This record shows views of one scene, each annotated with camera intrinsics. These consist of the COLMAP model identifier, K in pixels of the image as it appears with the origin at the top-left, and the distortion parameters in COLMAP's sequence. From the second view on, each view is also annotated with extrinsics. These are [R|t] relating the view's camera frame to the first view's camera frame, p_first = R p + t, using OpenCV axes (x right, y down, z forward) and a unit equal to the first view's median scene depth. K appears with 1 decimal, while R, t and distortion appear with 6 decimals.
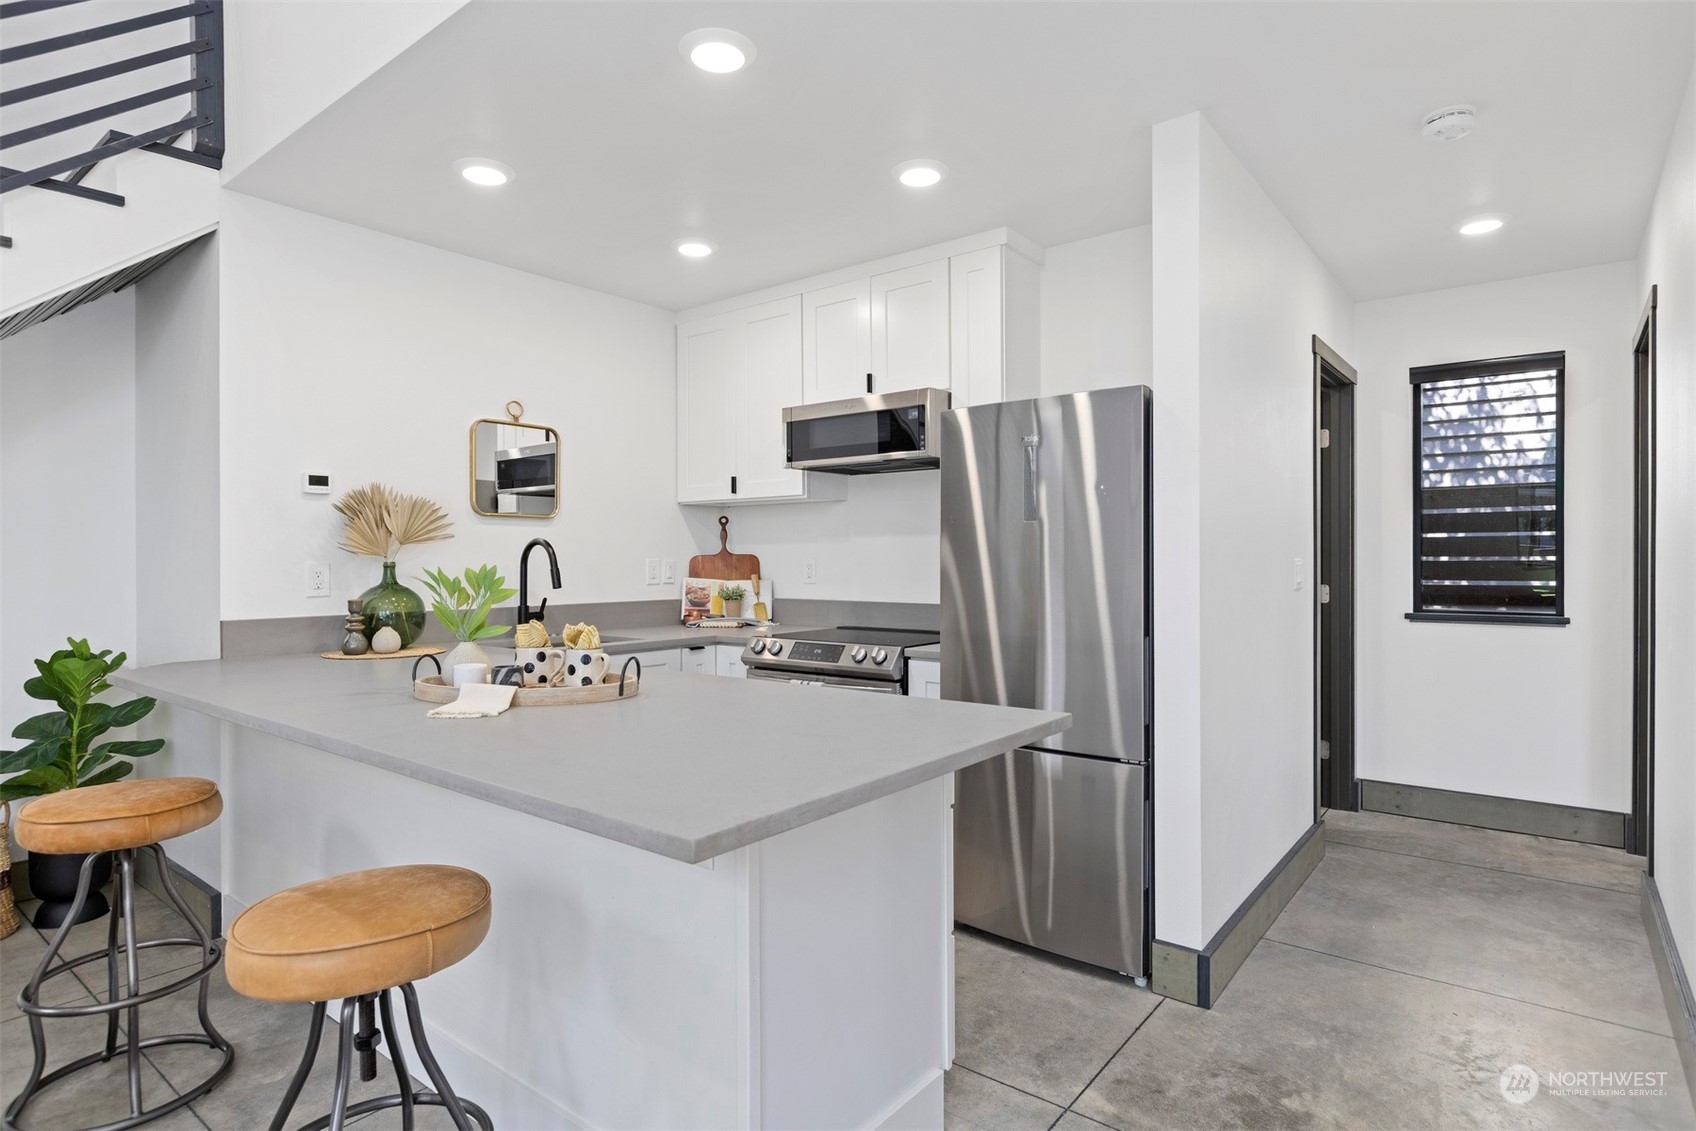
lens RADIAL K [[900.5, 0, 848.0], [0, 900.5, 565.5], [0, 0, 1]] dist [0.000054, 0.000036]
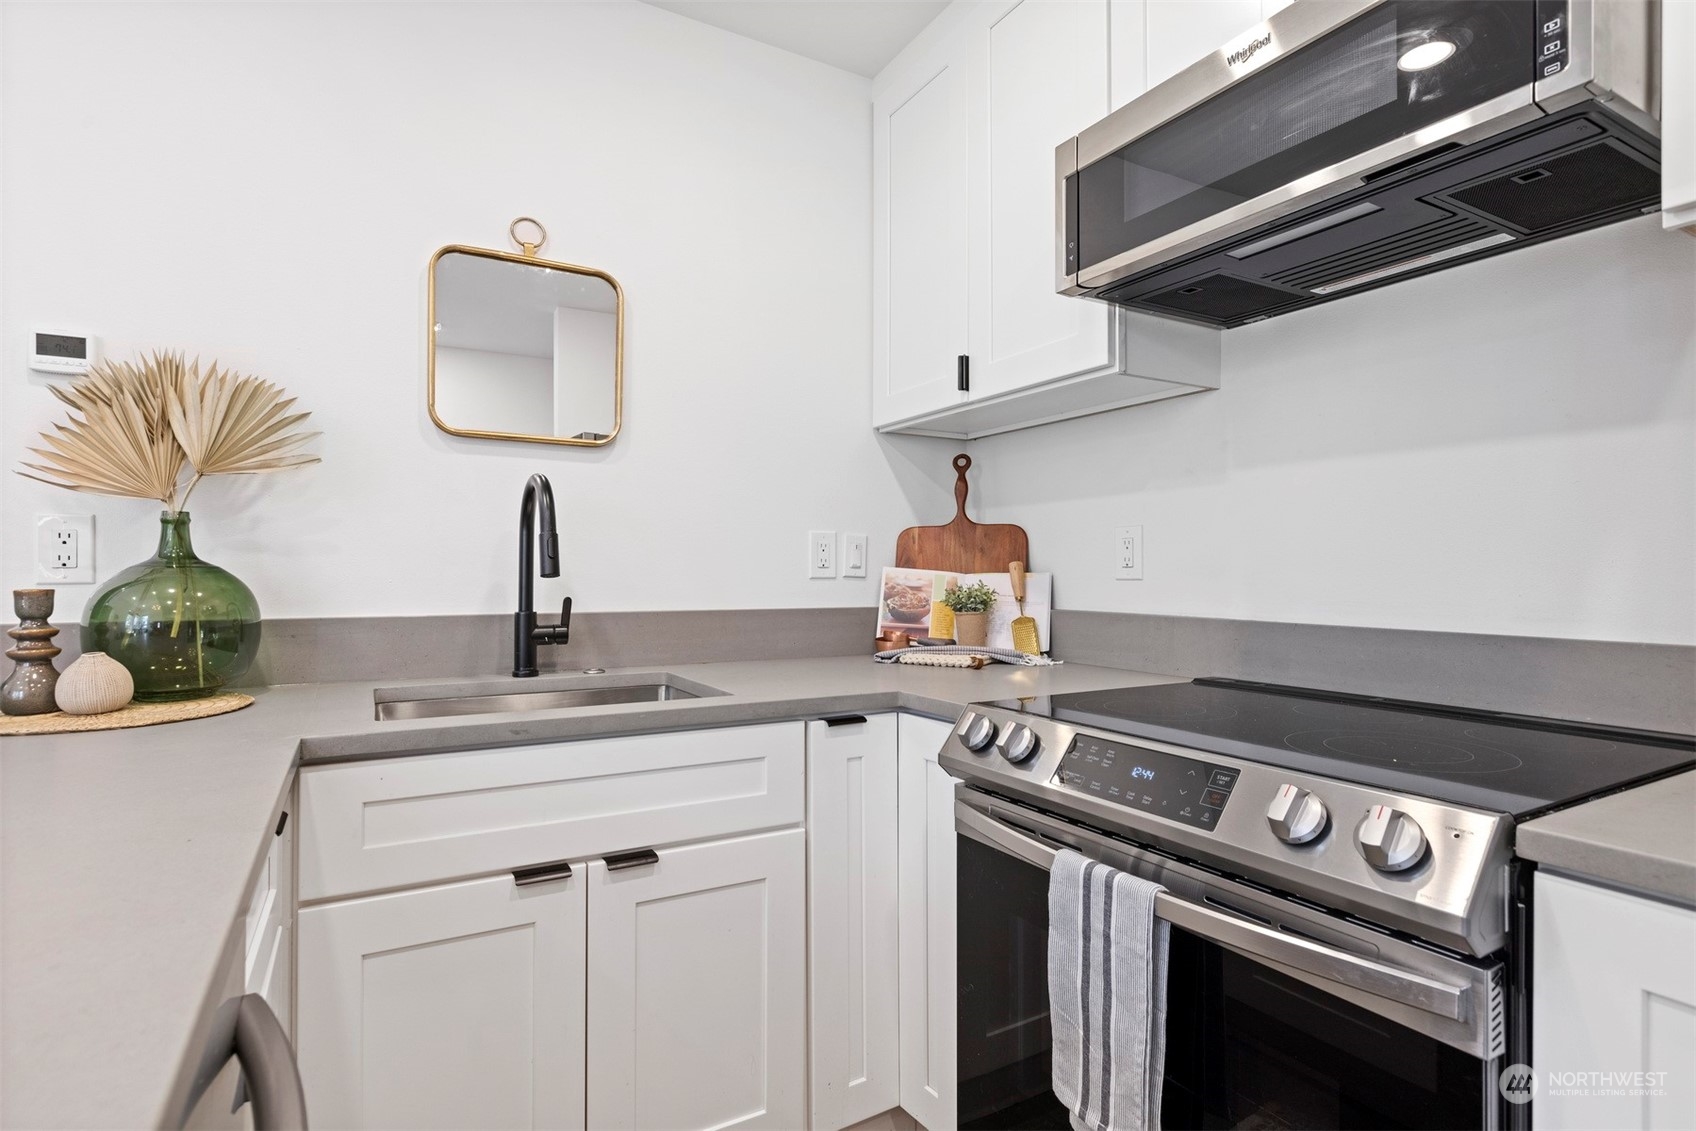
lens RADIAL K [[847.6, 0, 848.0], [0, 847.6, 565.5], [0, 0, 1]] dist [-0.002818, 0.000048]
pose [[0.929265, 0.003074, -0.369401, -0.016184], [-0.008855, 0.999863, -0.013955, 0.020904], [0.369307, 0.016239, 0.929165, 0.555699]]
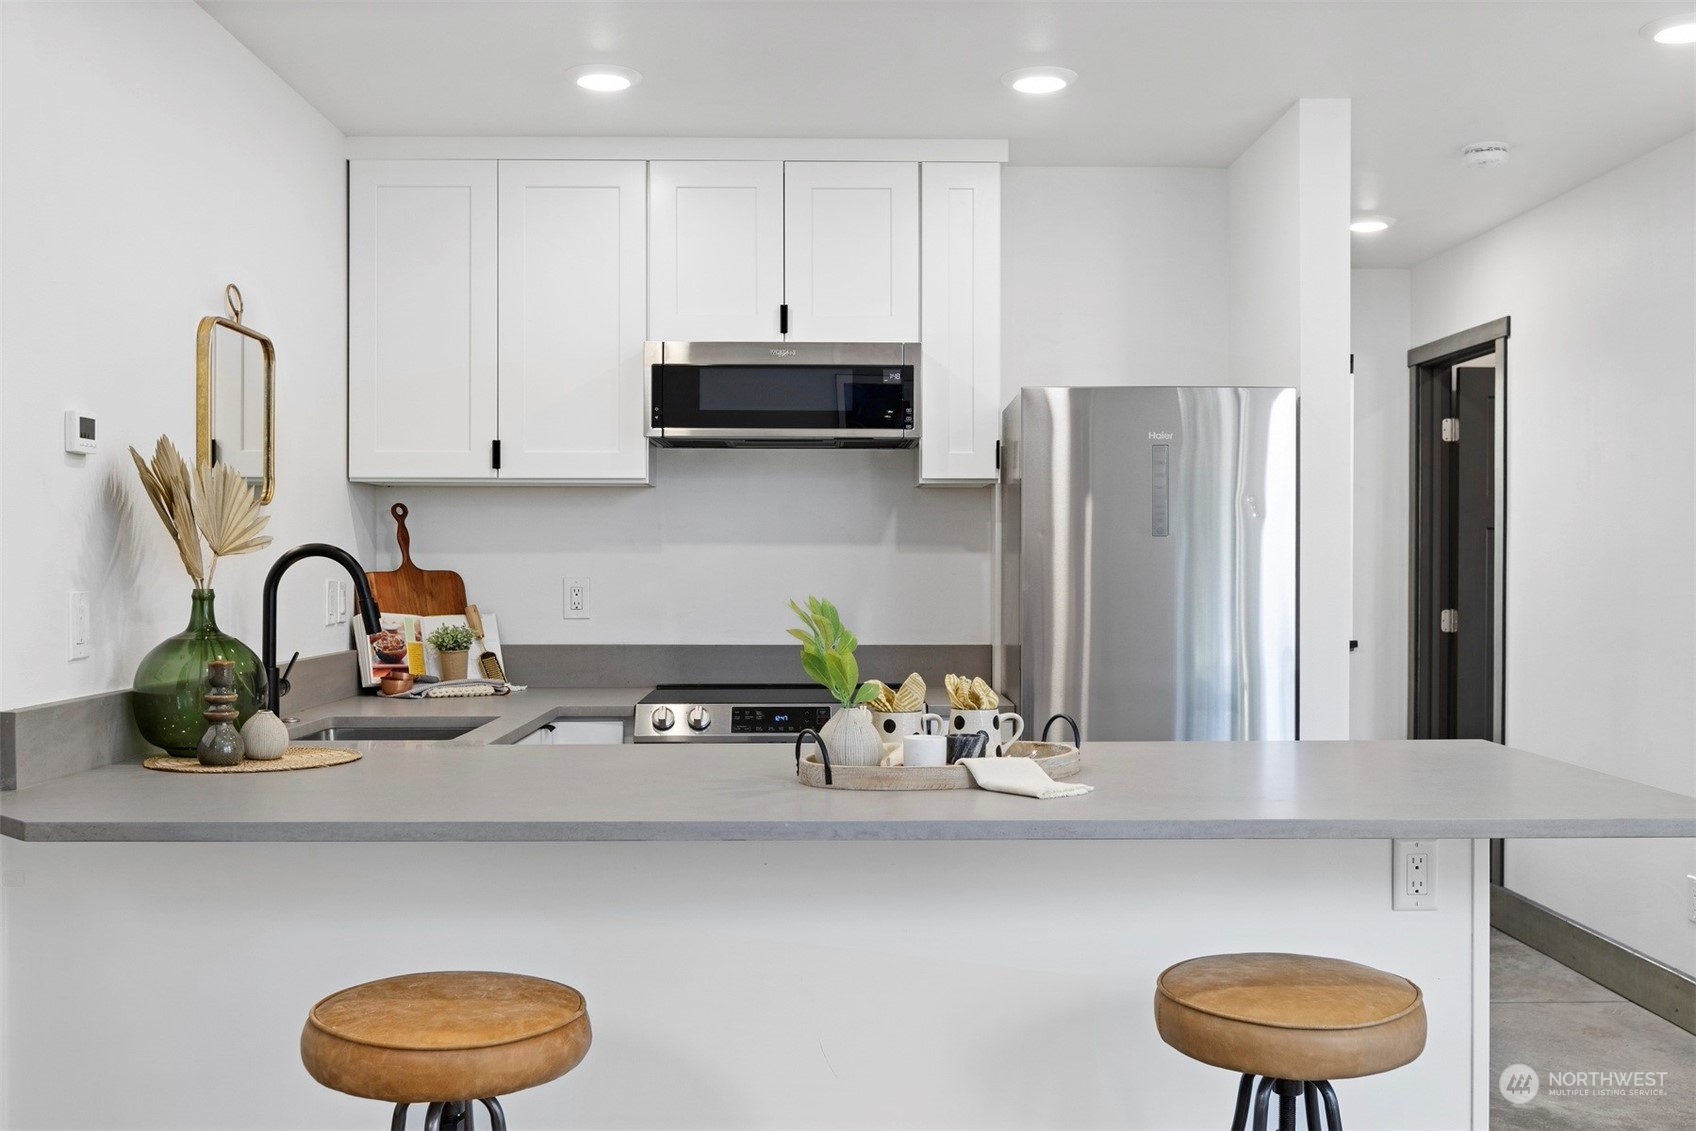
lens RADIAL K [[1662.3, 0, 848.0], [0, 1662.3, 565.5], [0, 0, 1]] dist [0.000592, 0.001936]
pose [[0.770445, 0.004031, 0.637494, -0.646520], [0.001630, 0.999964, -0.008293, -0.006897], [-0.637504, 0.007428, 0.770411, 0.009335]]
